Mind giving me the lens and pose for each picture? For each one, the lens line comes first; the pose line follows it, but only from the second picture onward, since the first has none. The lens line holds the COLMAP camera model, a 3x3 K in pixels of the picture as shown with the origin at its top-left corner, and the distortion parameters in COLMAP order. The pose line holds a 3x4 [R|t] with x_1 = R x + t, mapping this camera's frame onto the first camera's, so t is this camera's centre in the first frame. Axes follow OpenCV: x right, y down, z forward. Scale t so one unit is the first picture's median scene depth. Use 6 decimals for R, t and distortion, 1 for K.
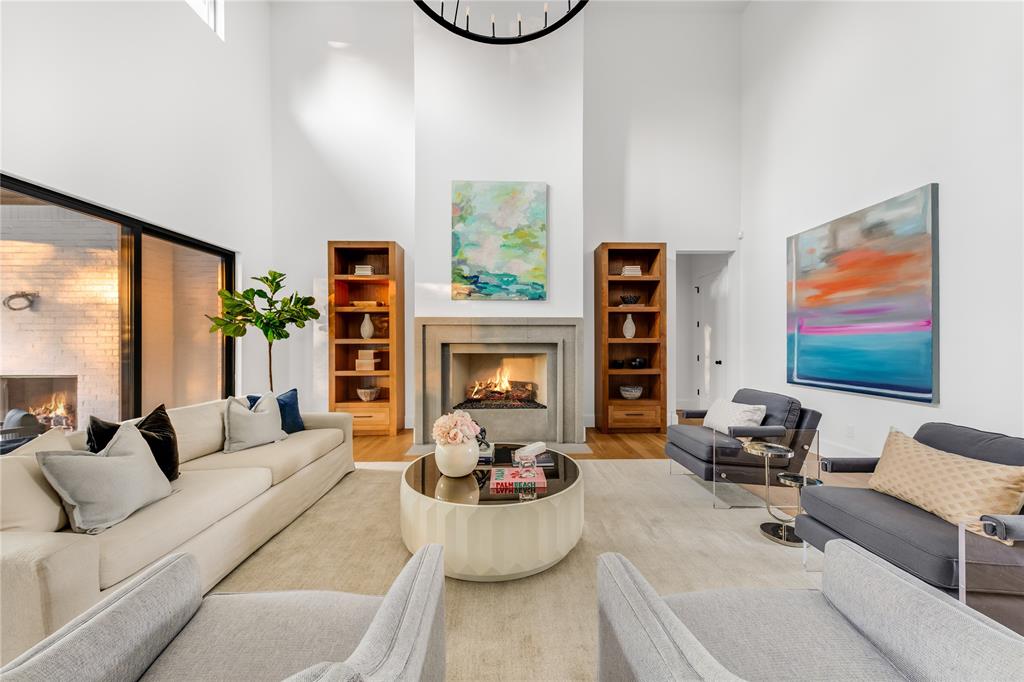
lens RADIAL K [[358.7, 0, 512.6], [0, 358.7, 340.3], [0, 0, 1]] dist [0.008686, -0.000066]
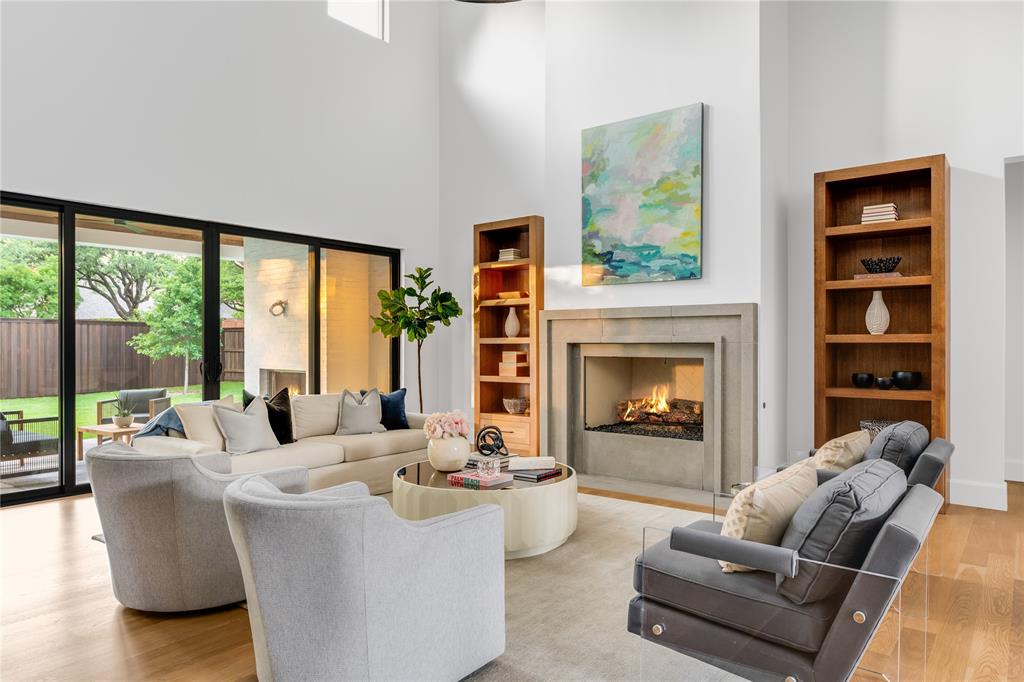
lens RADIAL K [[653.5, 0, 507.4], [0, 653.5, 339.1], [0, 0, 1]] dist [-0.018617, 0.003511]
pose [[0.764366, -0.004056, -0.644770, 0.599860], [0.004800, 0.999988, -0.000600, -0.000390], [0.644764, -0.002636, 0.764377, -0.161568]]
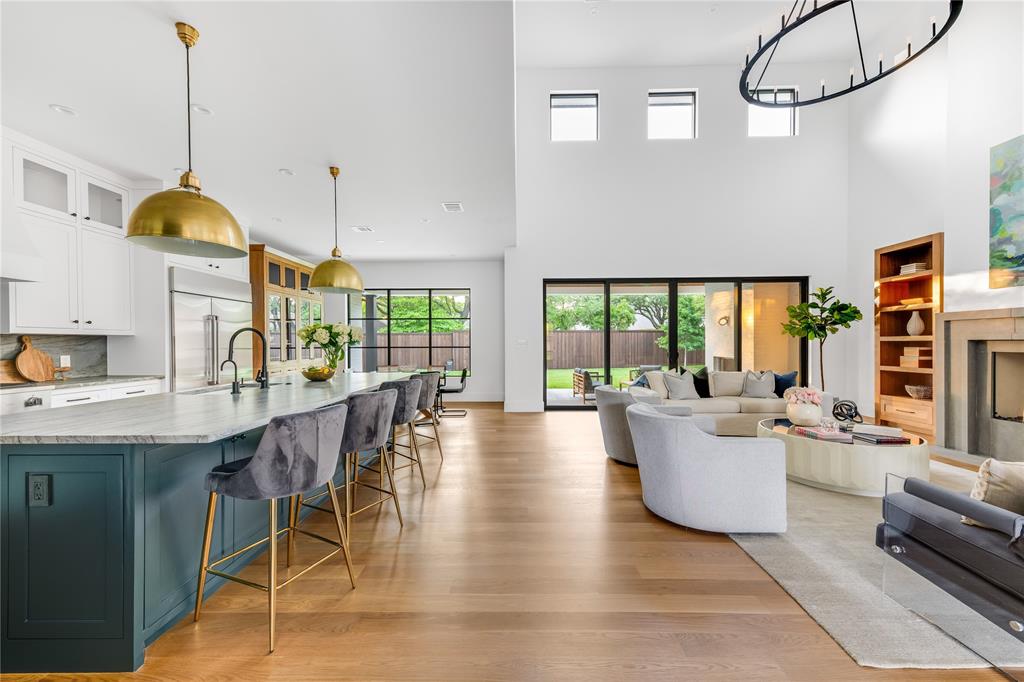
lens RADIAL K [[380.7, 0, 510.2], [0, 380.7, 343.8], [0, 0, 1]] dist [0.006309, -0.000245]
pose [[-0.050408, 0.003924, -0.998721, 0.792604], [0.011401, 0.999929, 0.003353, 0.000710], [0.998664, -0.011217, -0.050449, -0.087214]]
